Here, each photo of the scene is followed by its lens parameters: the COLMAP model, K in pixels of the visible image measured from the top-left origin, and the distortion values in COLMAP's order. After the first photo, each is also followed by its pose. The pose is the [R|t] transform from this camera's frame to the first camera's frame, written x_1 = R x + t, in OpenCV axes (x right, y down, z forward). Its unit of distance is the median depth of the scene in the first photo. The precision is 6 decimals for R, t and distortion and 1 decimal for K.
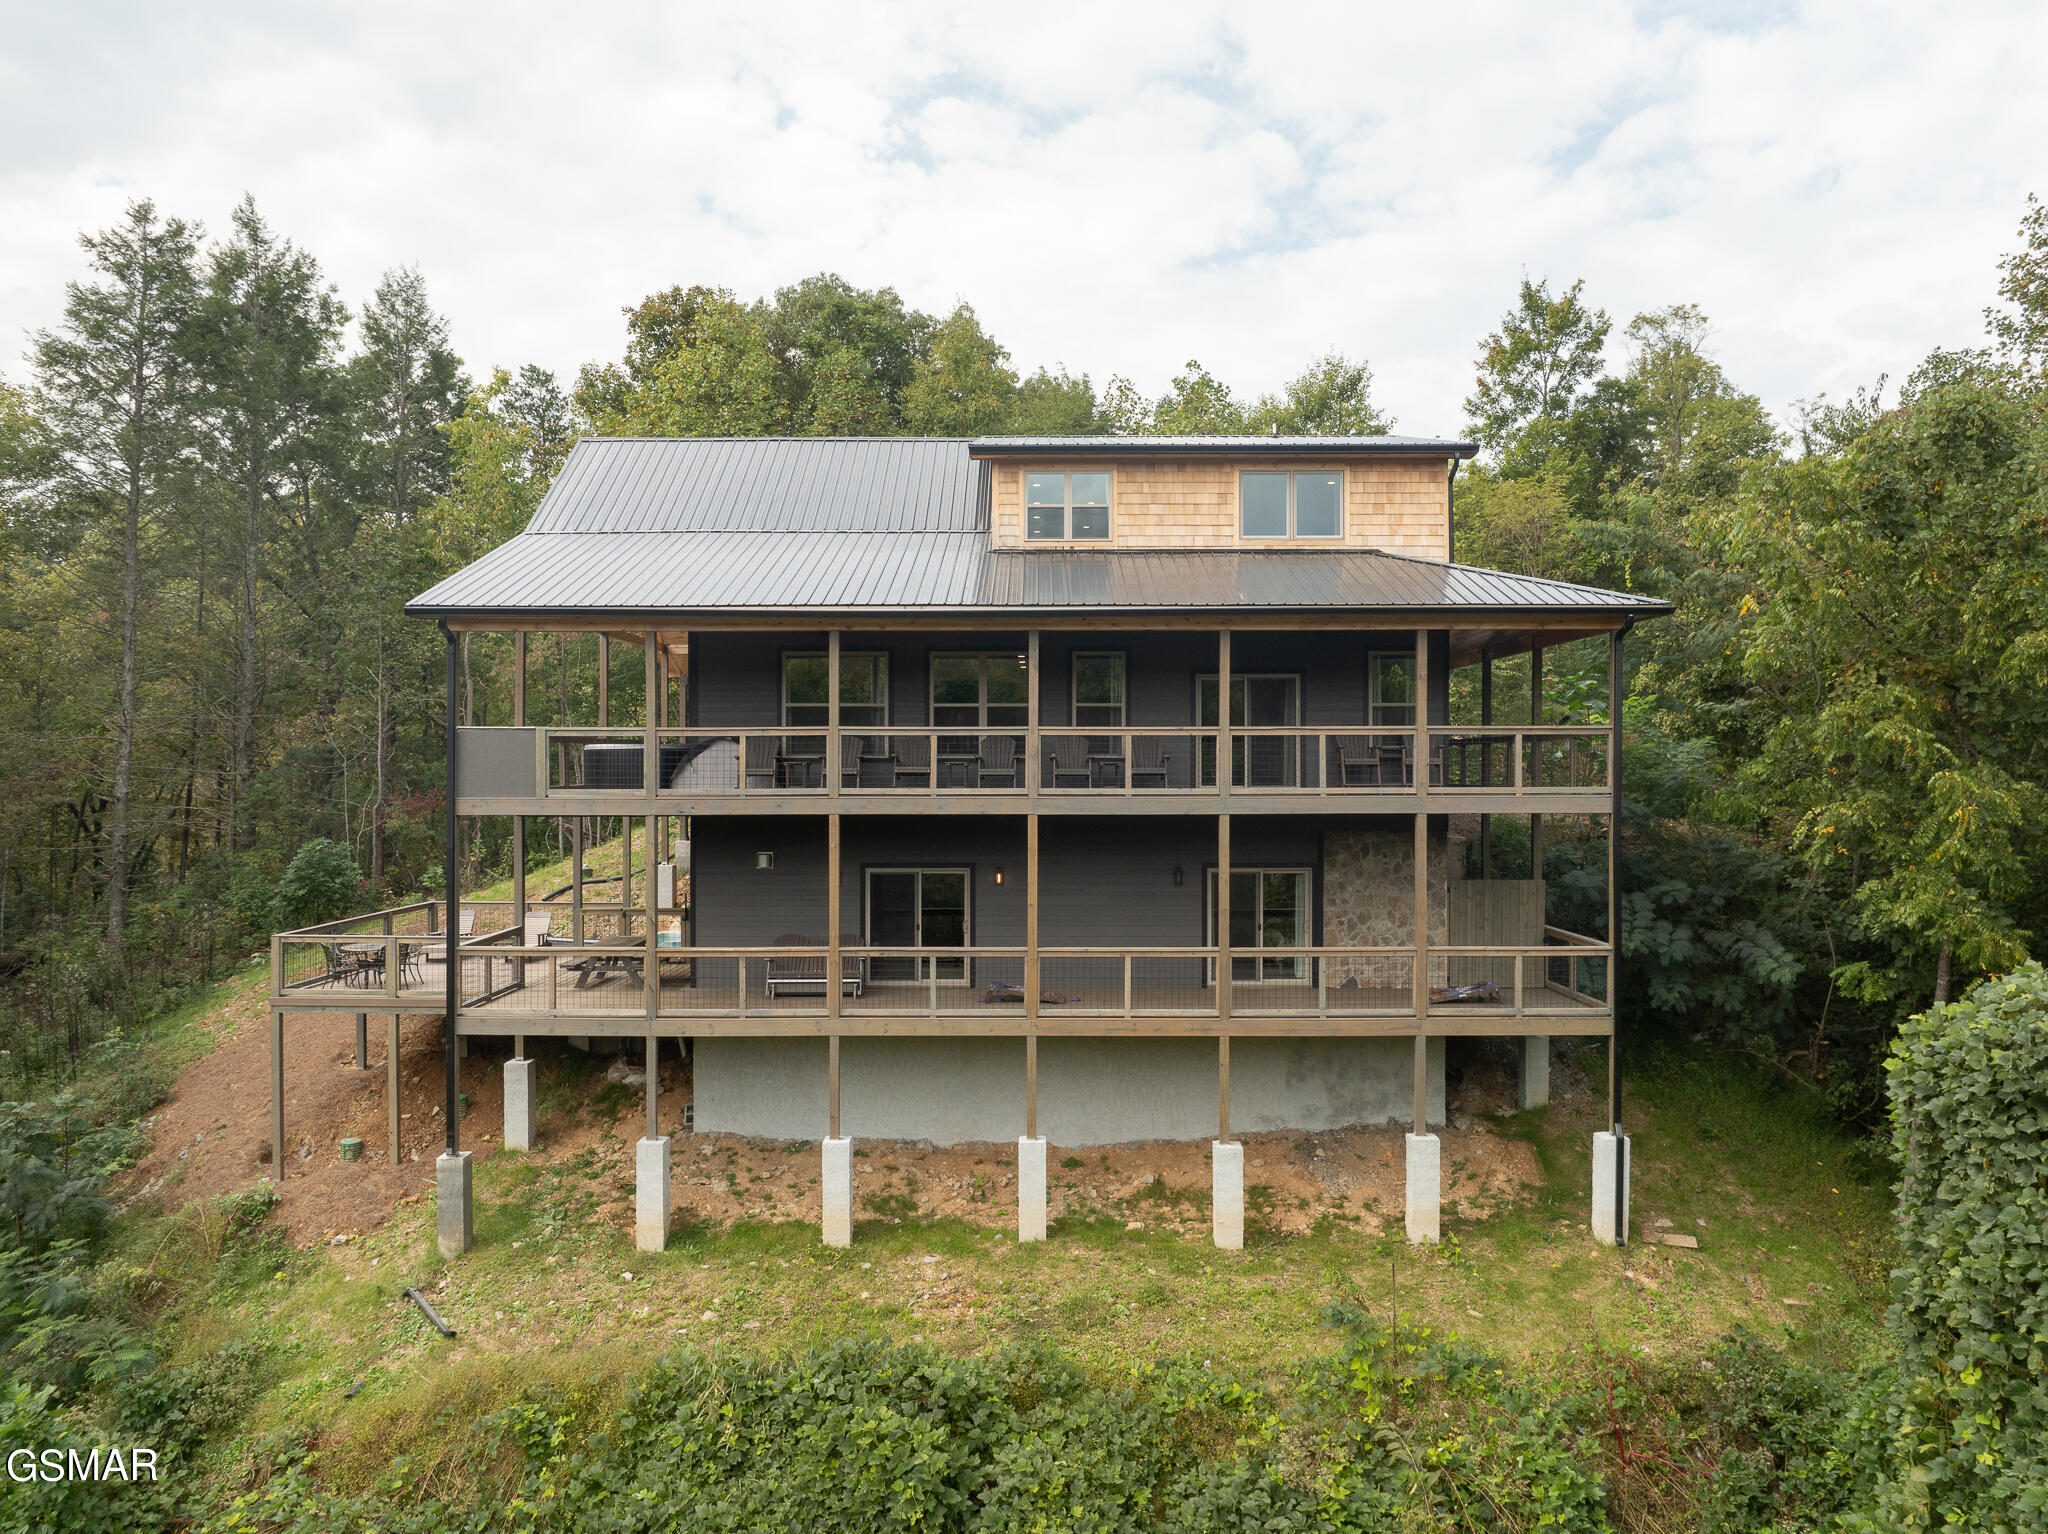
lens RADIAL K [[1456.1, 0, 1024.0], [0, 1456.1, 767.0], [0, 0, 1]] dist [-0.044706, -0.002895]
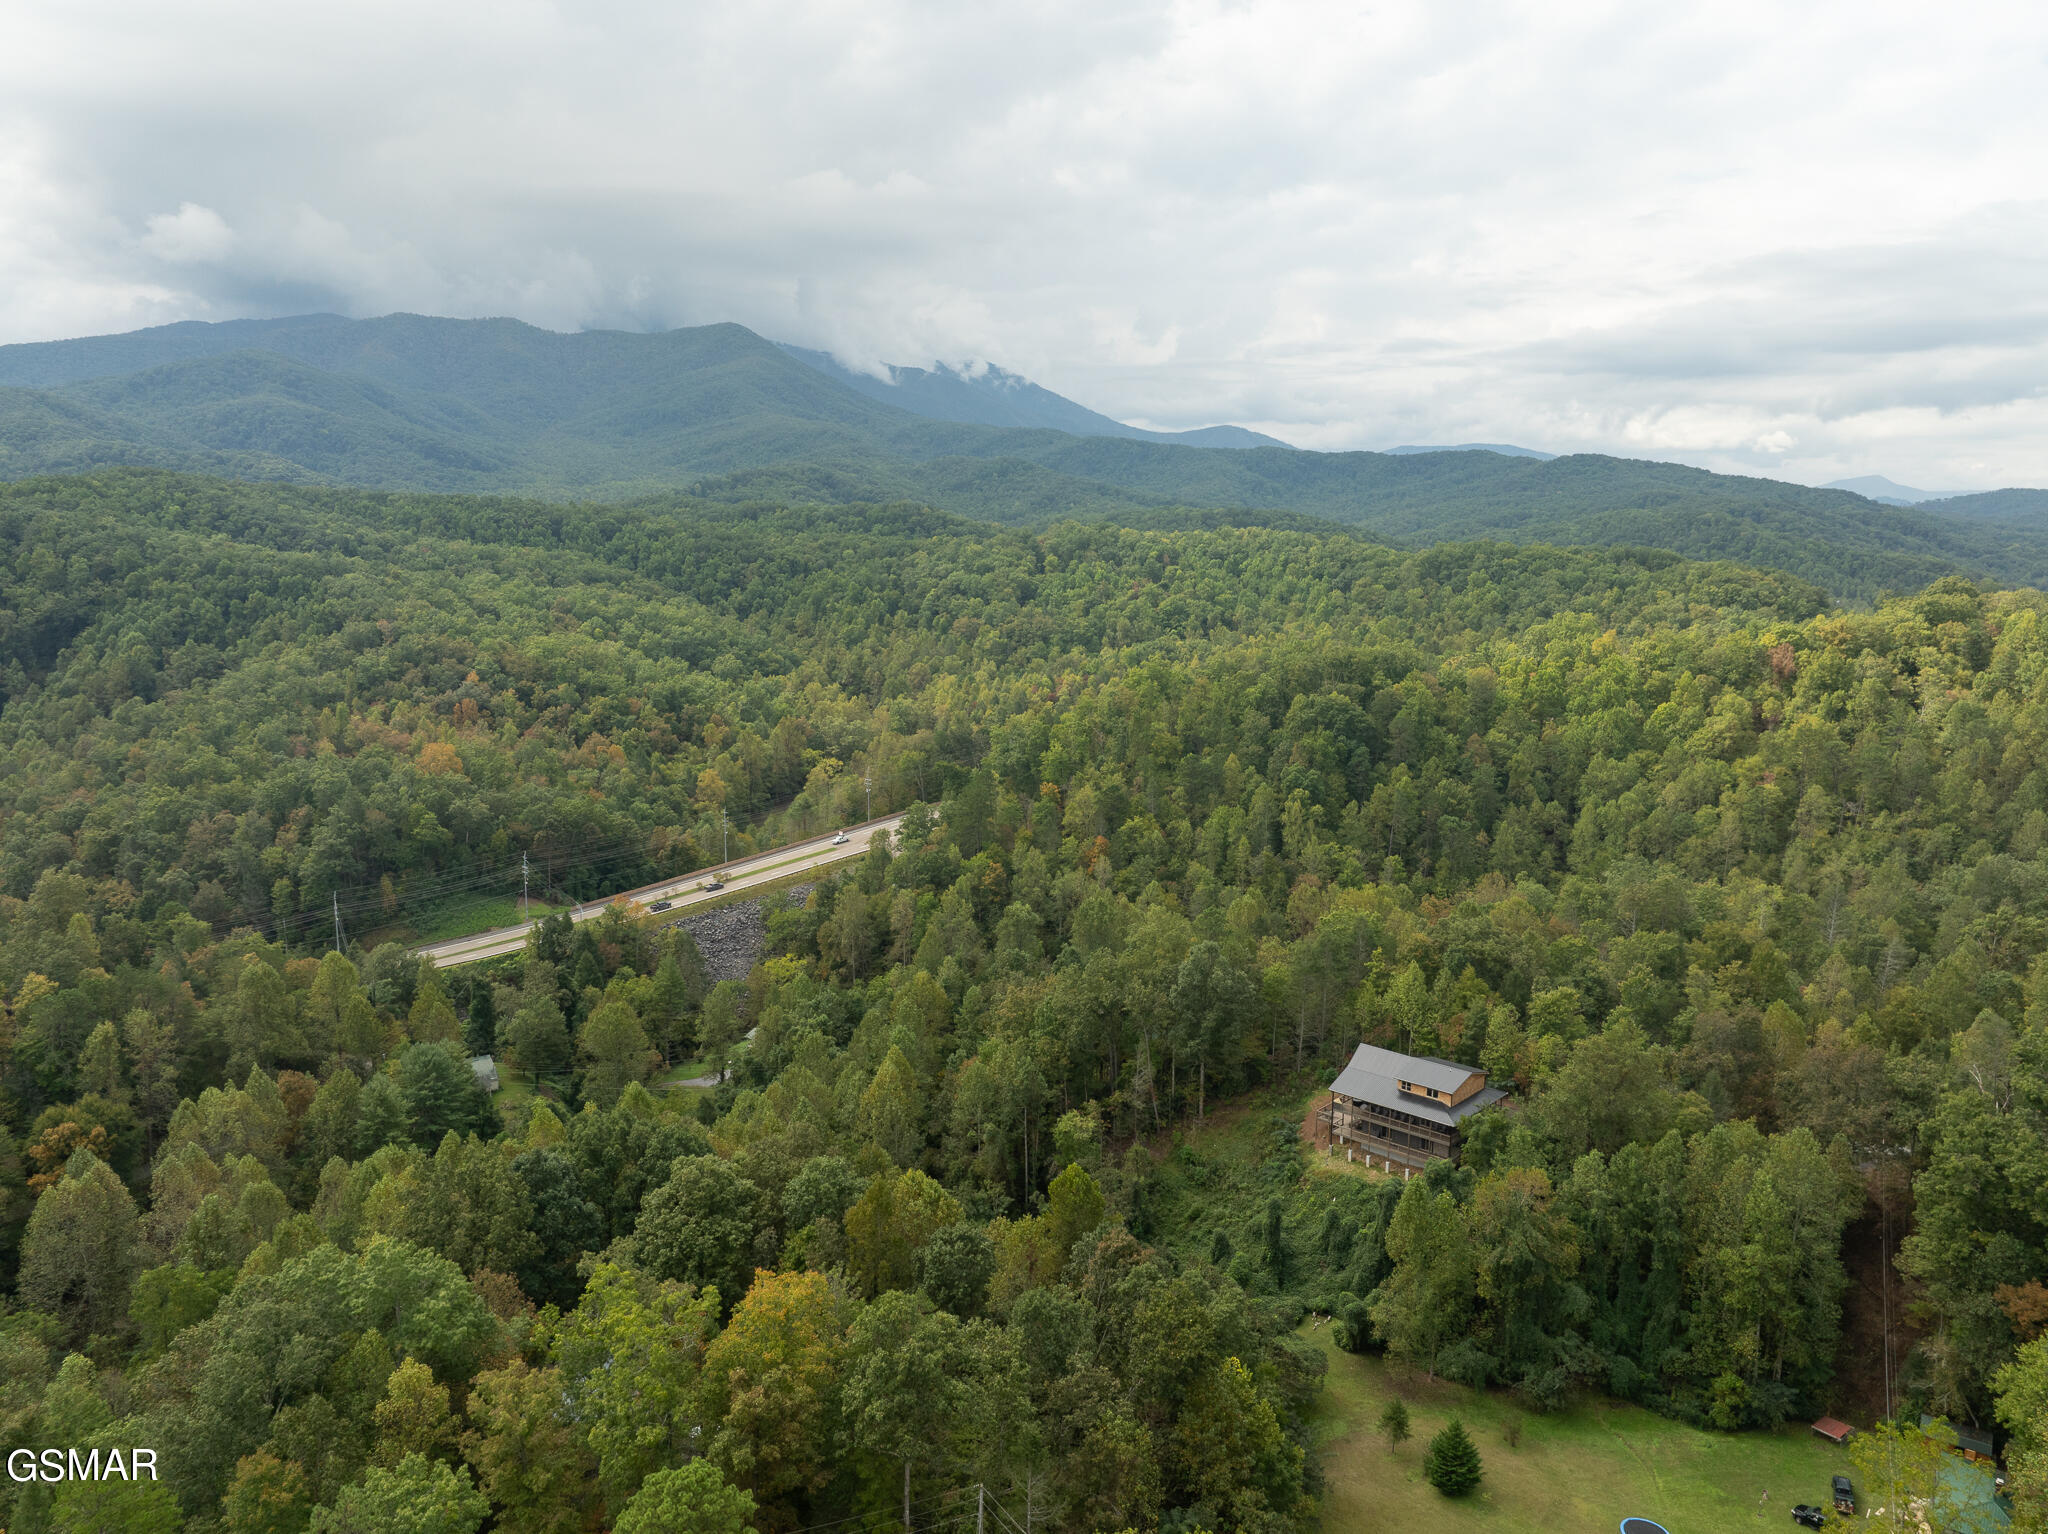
lens RADIAL K [[1491.7, 0, 1024.0], [0, 1491.7, 767.0], [0, 0, 1]] dist [-0.001717, -0.000920]
pose [[0.733761, 0.114679, -0.669659, 4.135865], [-0.002736, 0.986142, 0.165879, -3.575648], [0.679402, -0.119884, 0.723906, -6.727423]]
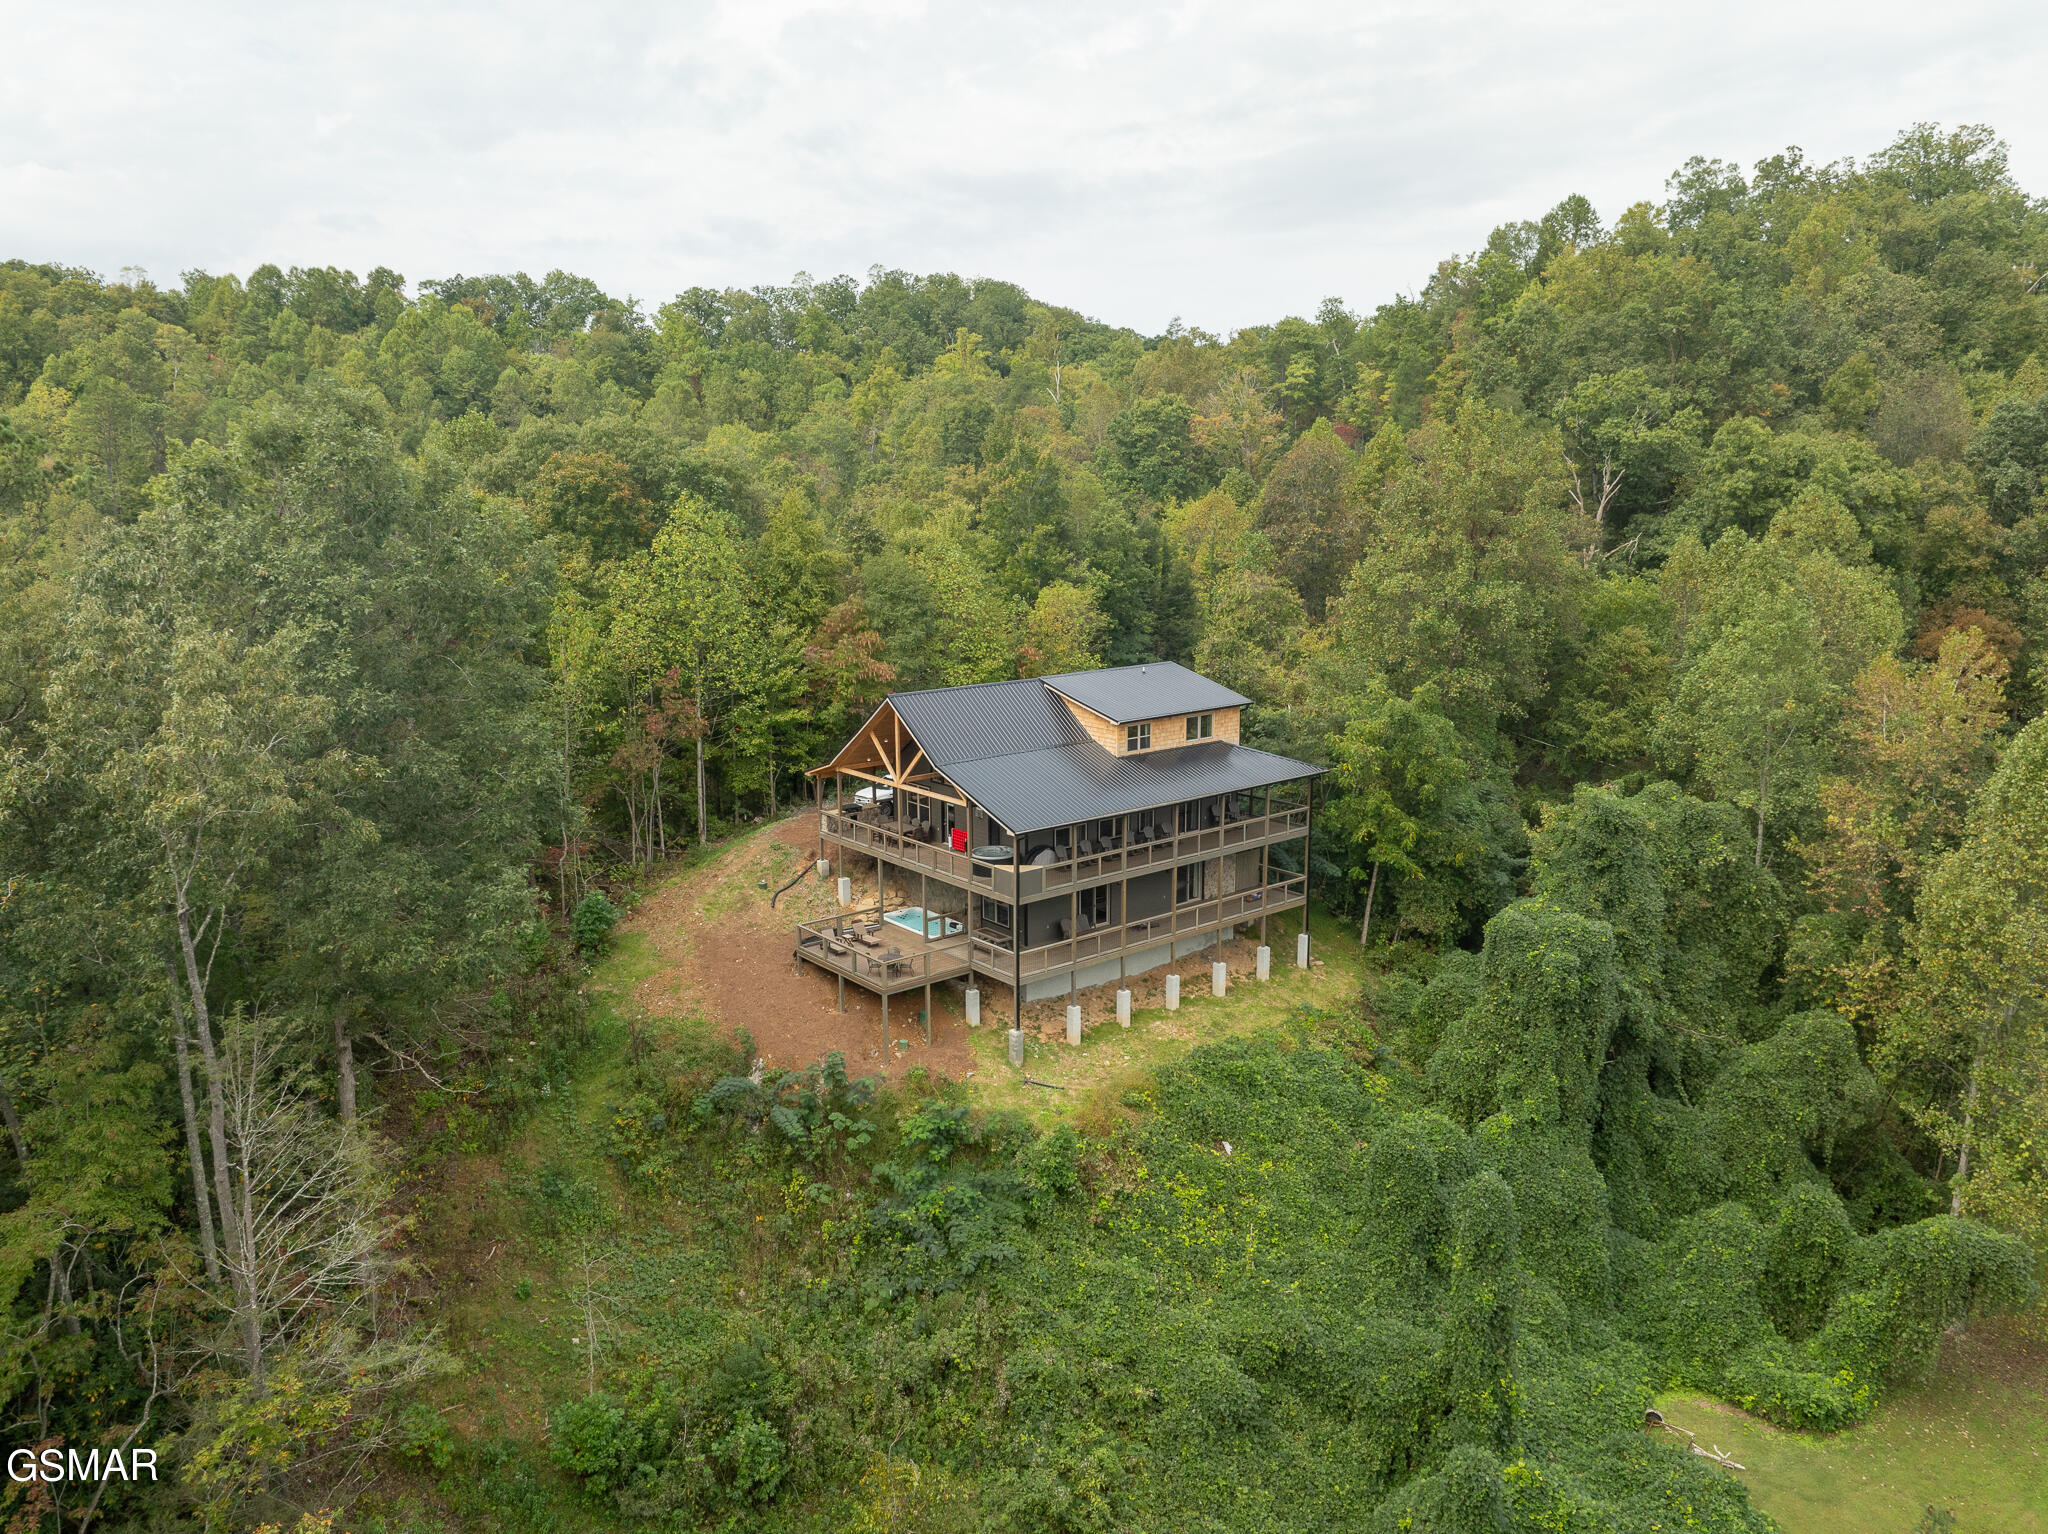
lens RADIAL K [[1456.1, 0, 1024.0], [0, 1456.1, 767.0], [0, 0, 1]] dist [-0.044706, -0.002895]
pose [[0.766585, -0.126886, 0.629482, -1.929833], [0.004611, 0.981346, 0.192196, -0.686009], [-0.642126, -0.144432, 0.752870, -0.897477]]
